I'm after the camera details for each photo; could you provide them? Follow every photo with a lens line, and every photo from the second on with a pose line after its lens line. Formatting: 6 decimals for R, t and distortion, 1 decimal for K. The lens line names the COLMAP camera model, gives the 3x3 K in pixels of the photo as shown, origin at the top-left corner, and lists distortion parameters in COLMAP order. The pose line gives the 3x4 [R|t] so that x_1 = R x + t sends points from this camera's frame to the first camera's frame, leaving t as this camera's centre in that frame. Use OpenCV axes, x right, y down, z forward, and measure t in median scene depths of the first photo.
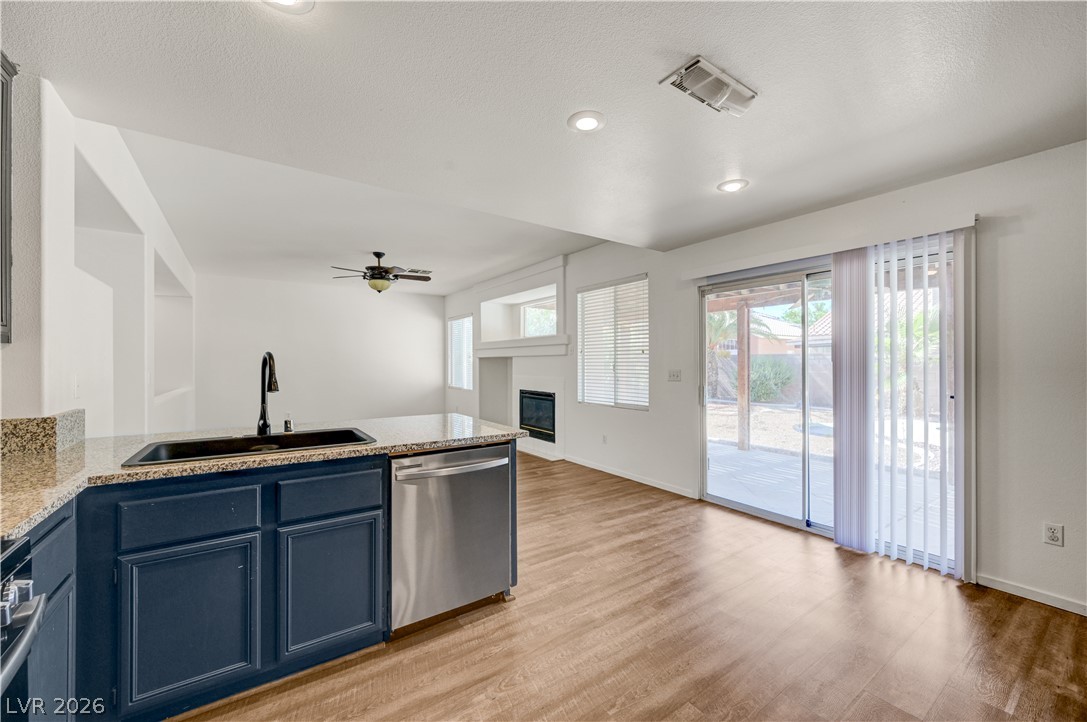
lens RADIAL K [[428.7, 0, 548.4], [0, 428.7, 362.2], [0, 0, 1]] dist [0.000690, 0.000039]
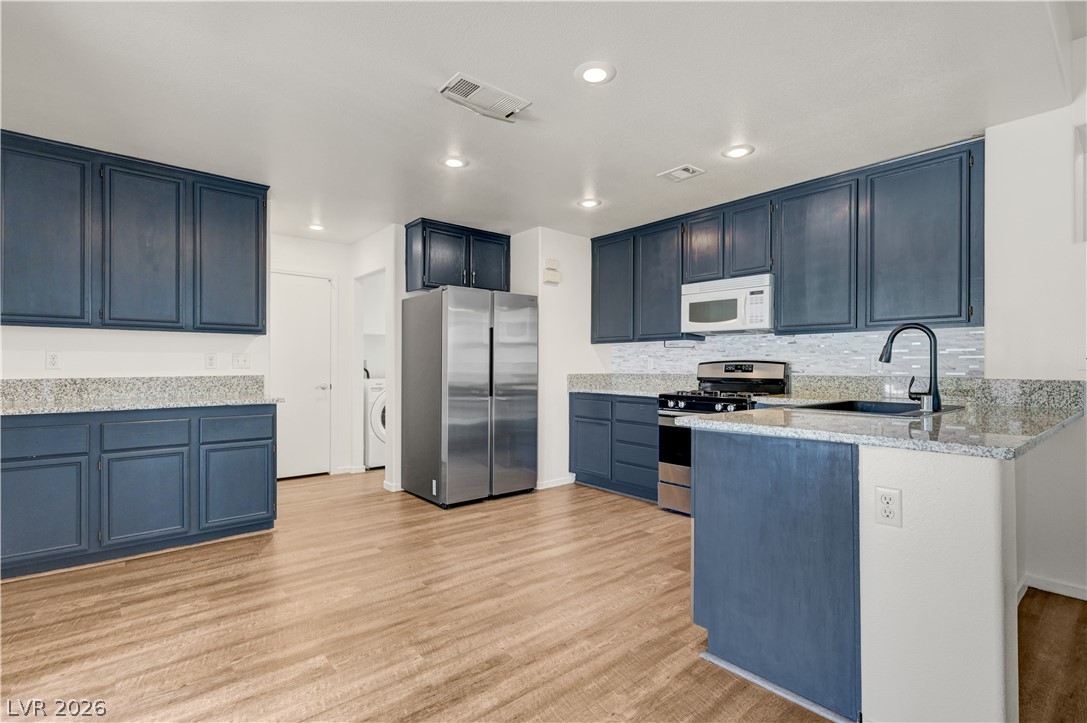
lens RADIAL K [[507.9, 0, 548.6], [0, 507.9, 364.7], [0, 0, 1]] dist [-0.000725, -0.000149]
pose [[-0.995862, -0.002413, -0.090849, 0.286811], [-0.001655, 0.999963, -0.008413, 0.082853], [0.090866, -0.008228, -0.995829, 2.076456]]
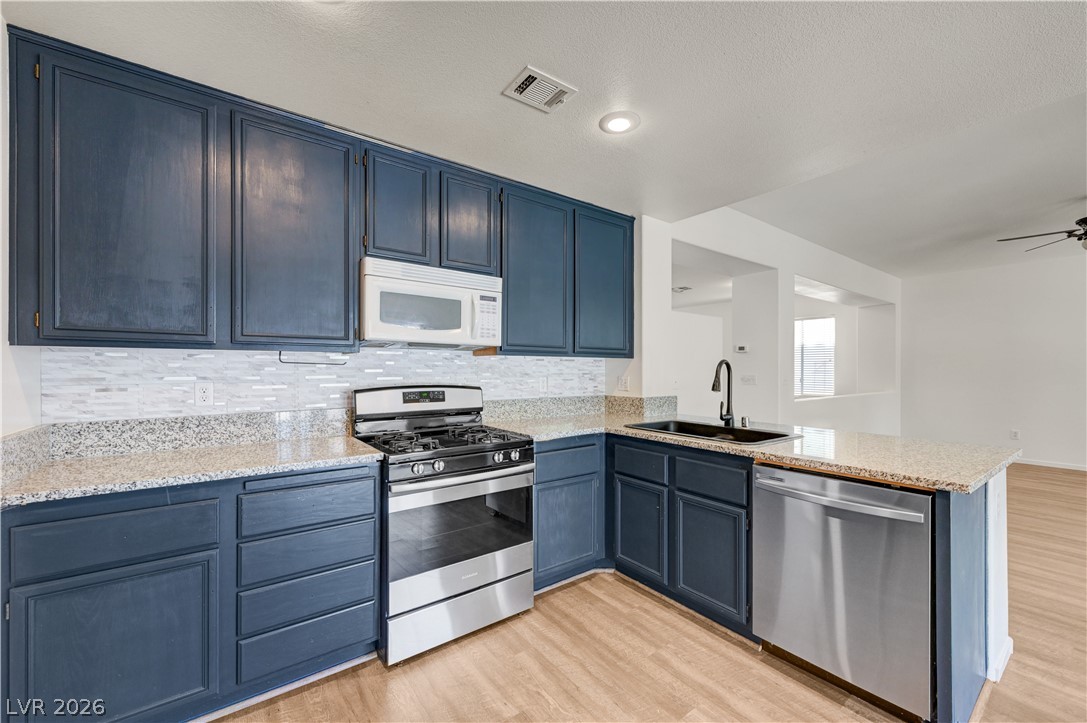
lens RADIAL K [[436.4, 0, 548.4], [0, 436.4, 369.5], [0, 0, 1]] dist [0.000125, -0.000388]
pose [[0.028561, 0.003692, -0.999585, 0.590428], [0.003019, 0.999988, 0.003780, -0.000816], [0.999587, -0.003125, 0.028550, 0.451947]]
